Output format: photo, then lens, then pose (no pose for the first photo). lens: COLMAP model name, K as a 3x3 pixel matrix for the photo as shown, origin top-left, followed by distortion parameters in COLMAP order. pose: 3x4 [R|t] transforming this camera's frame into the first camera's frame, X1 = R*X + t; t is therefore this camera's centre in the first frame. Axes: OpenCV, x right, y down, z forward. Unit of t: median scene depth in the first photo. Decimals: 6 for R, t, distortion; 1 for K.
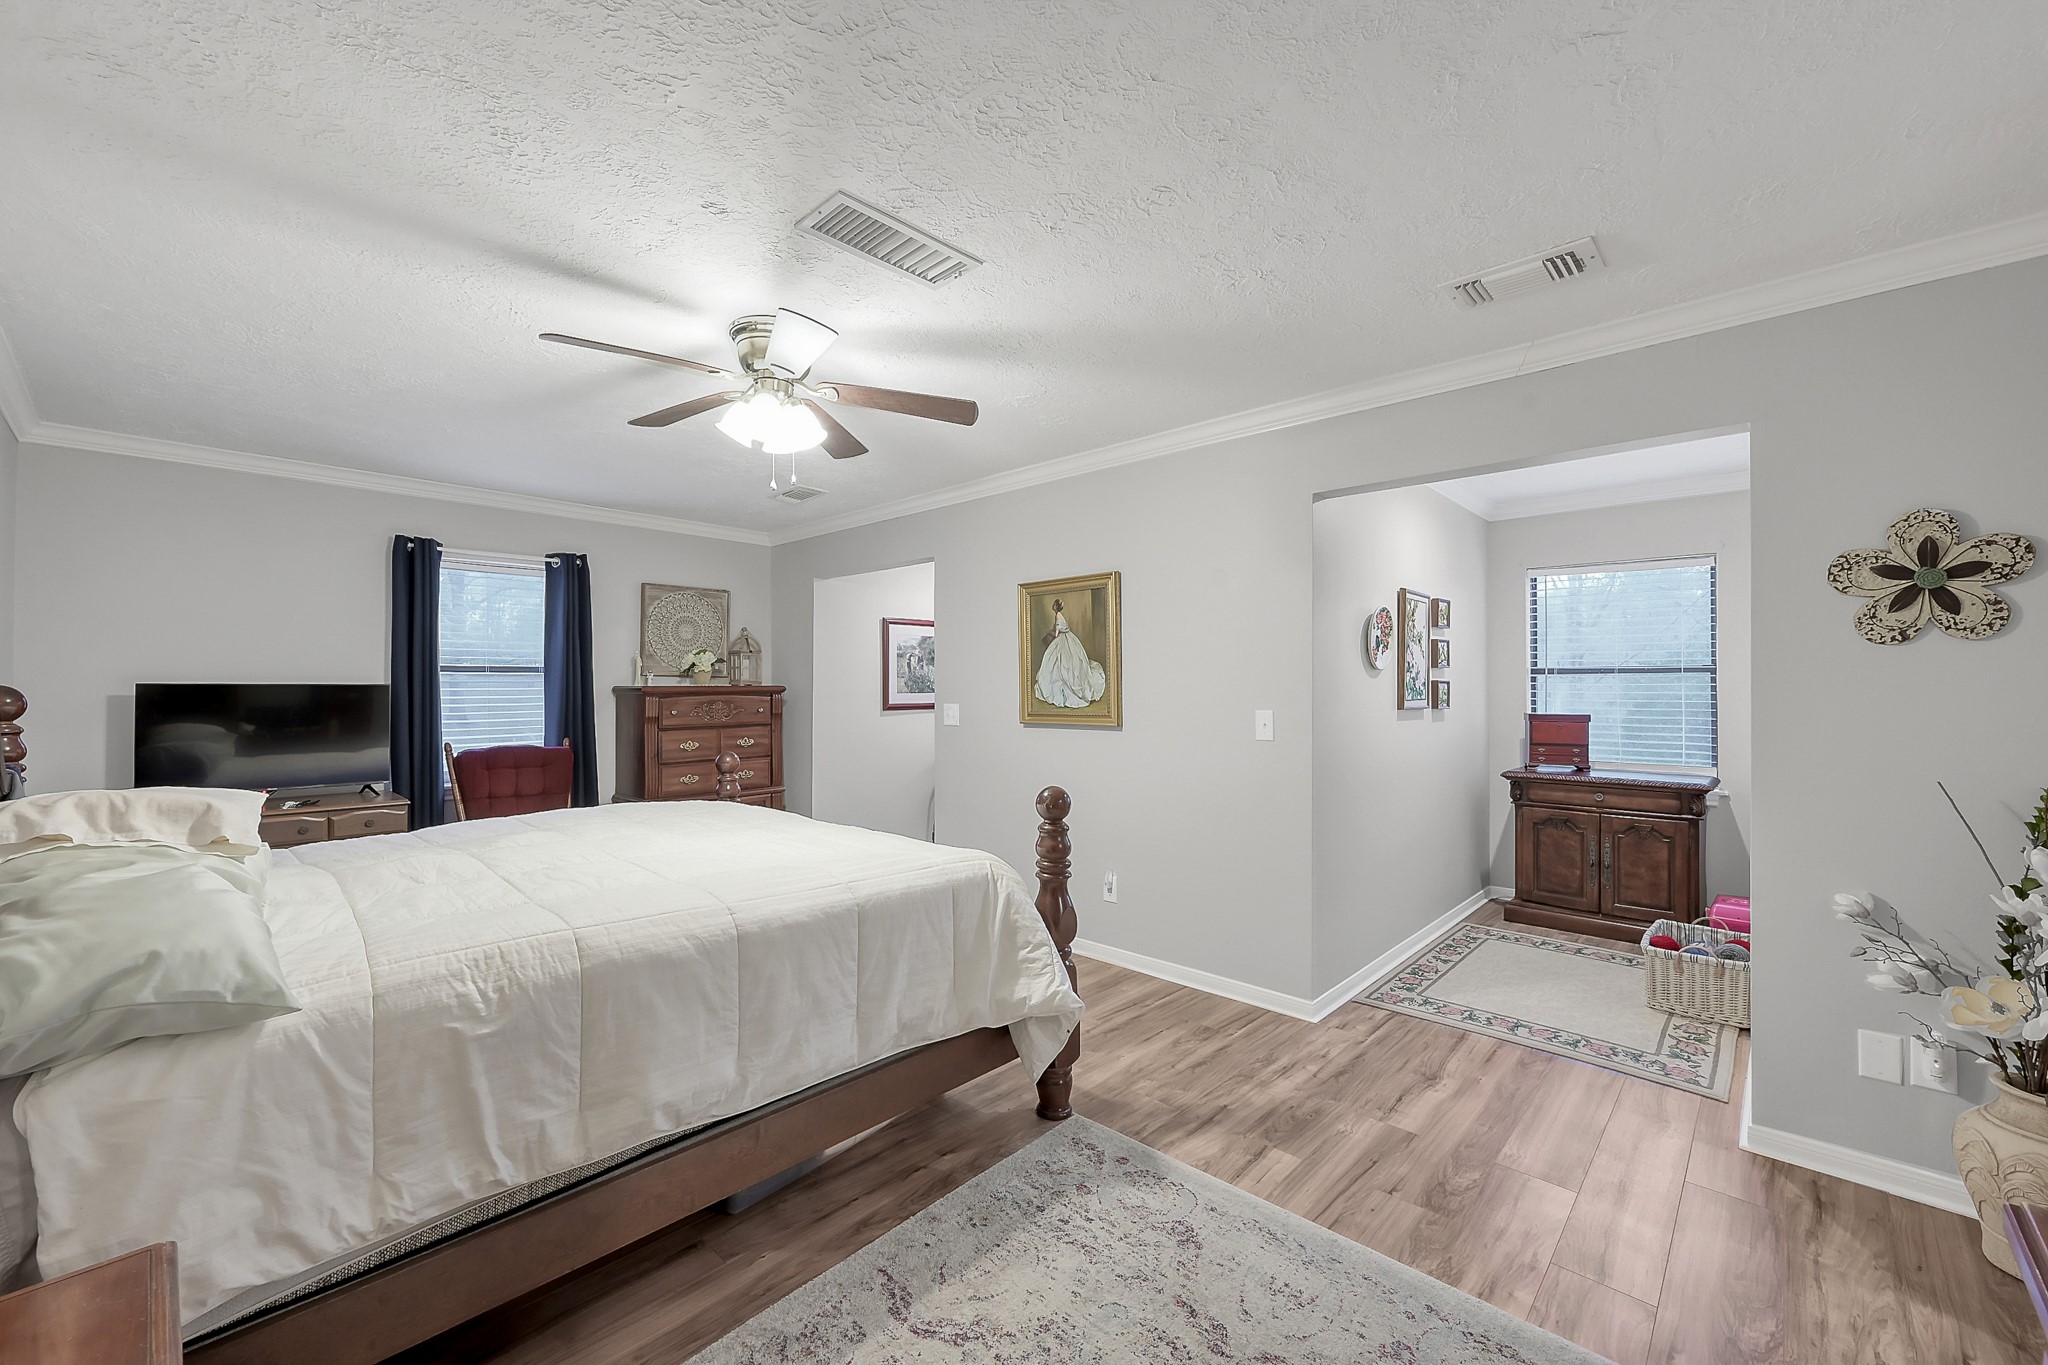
lens RADIAL K [[815.9, 0, 1024.0], [0, 815.9, 682.5], [0, 0, 1]] dist [0.000356, -0.000045]
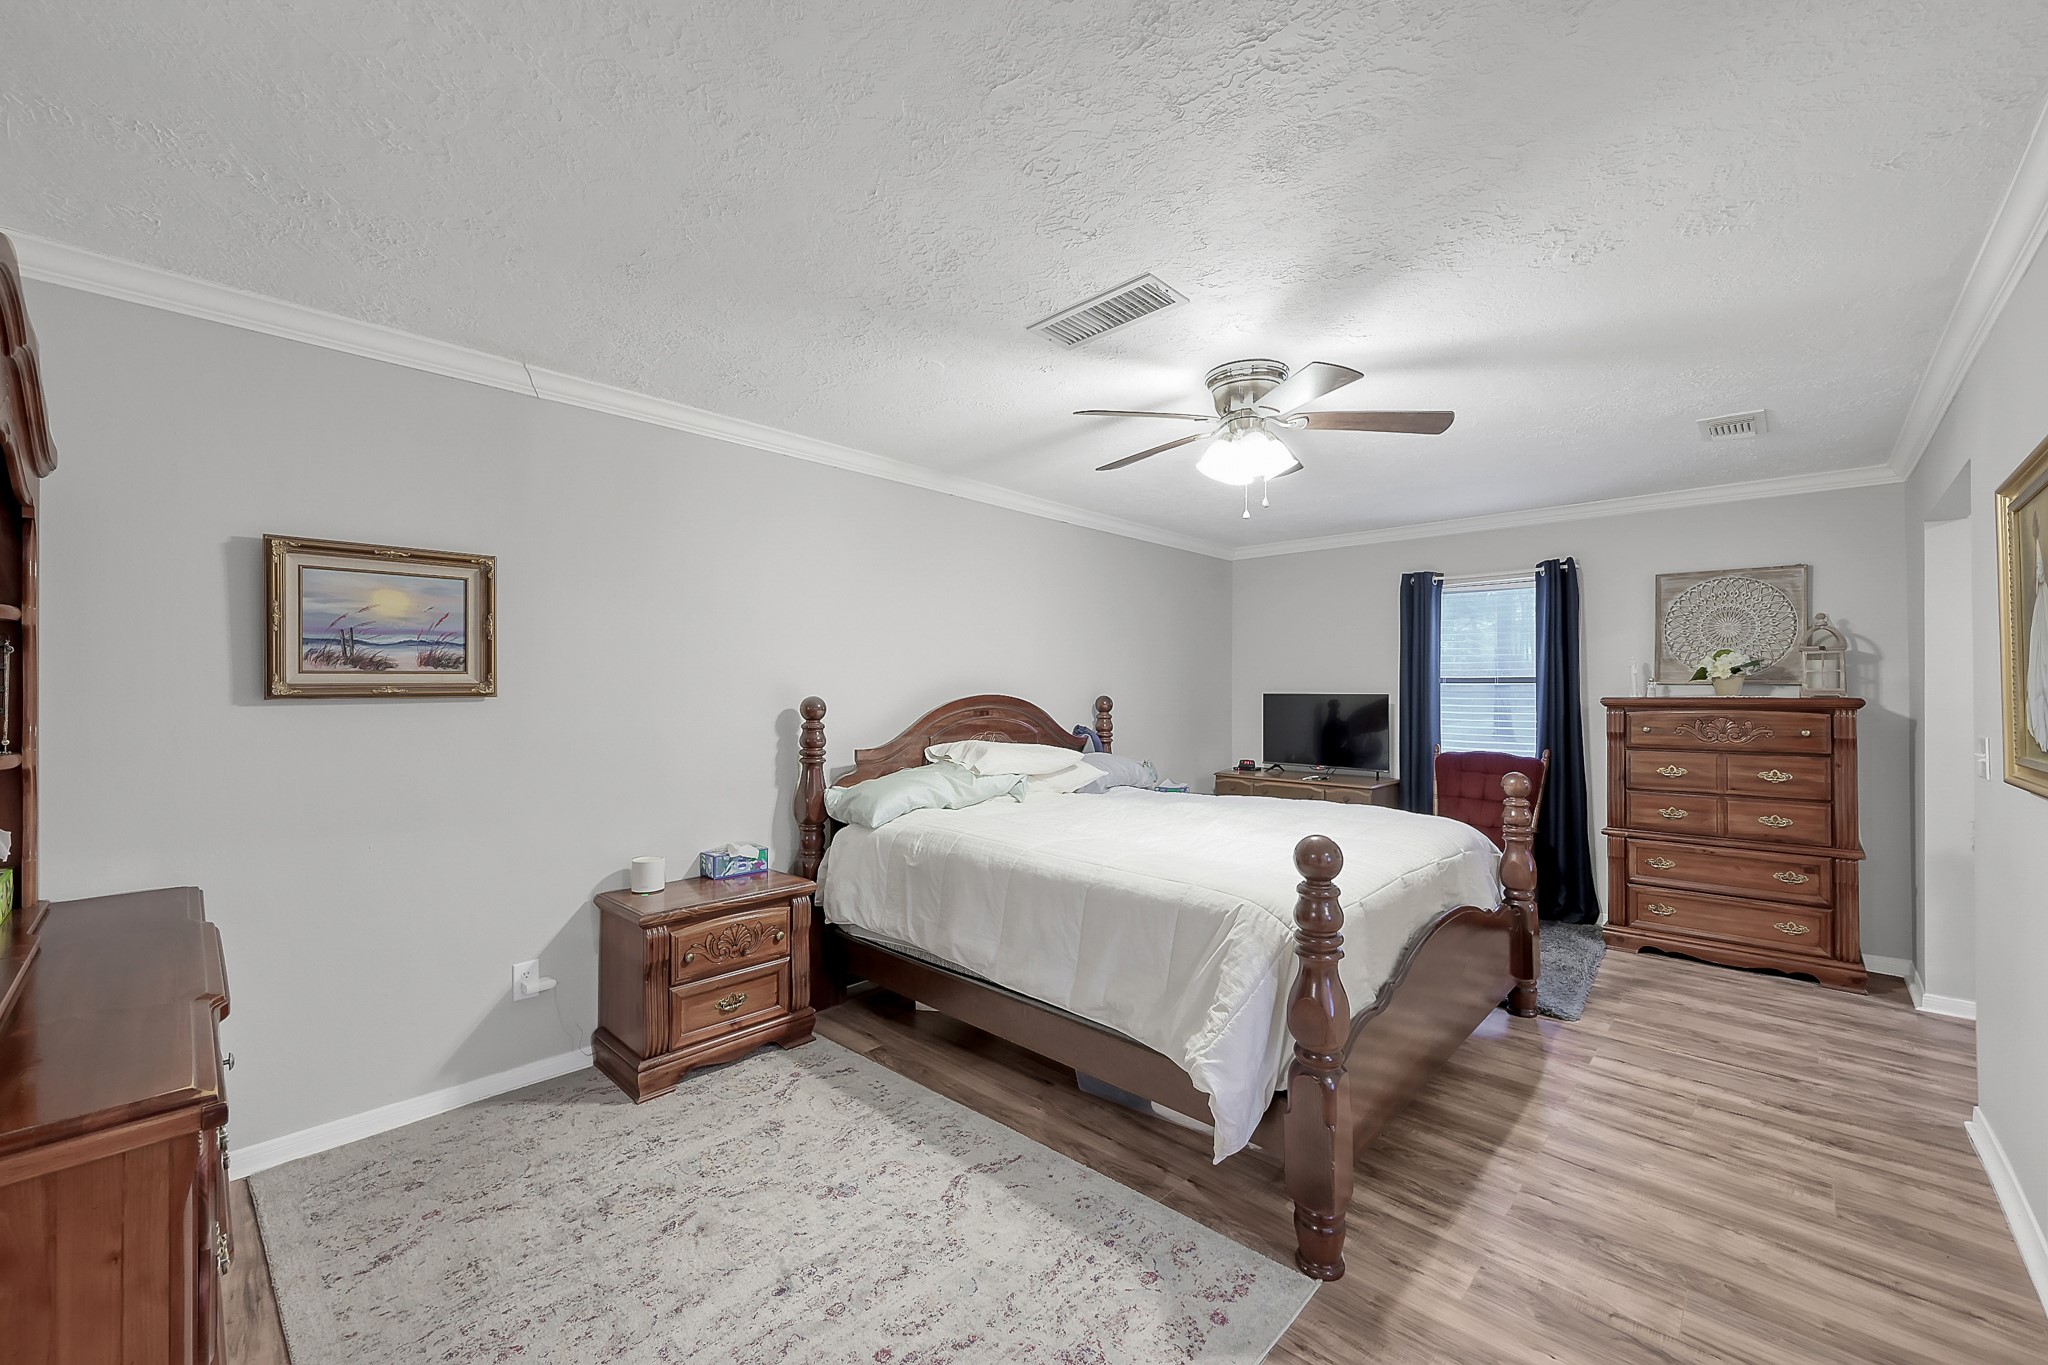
lens RADIAL K [[815.9, 0, 1024.0], [0, 815.9, 682.5], [0, 0, 1]] dist [0.000356, -0.000045]
pose [[-0.009162, -0.009452, -0.999913, 0.452291], [0.002966, 0.999951, -0.009480, -0.005353], [0.999954, -0.003053, -0.009133, 0.413418]]
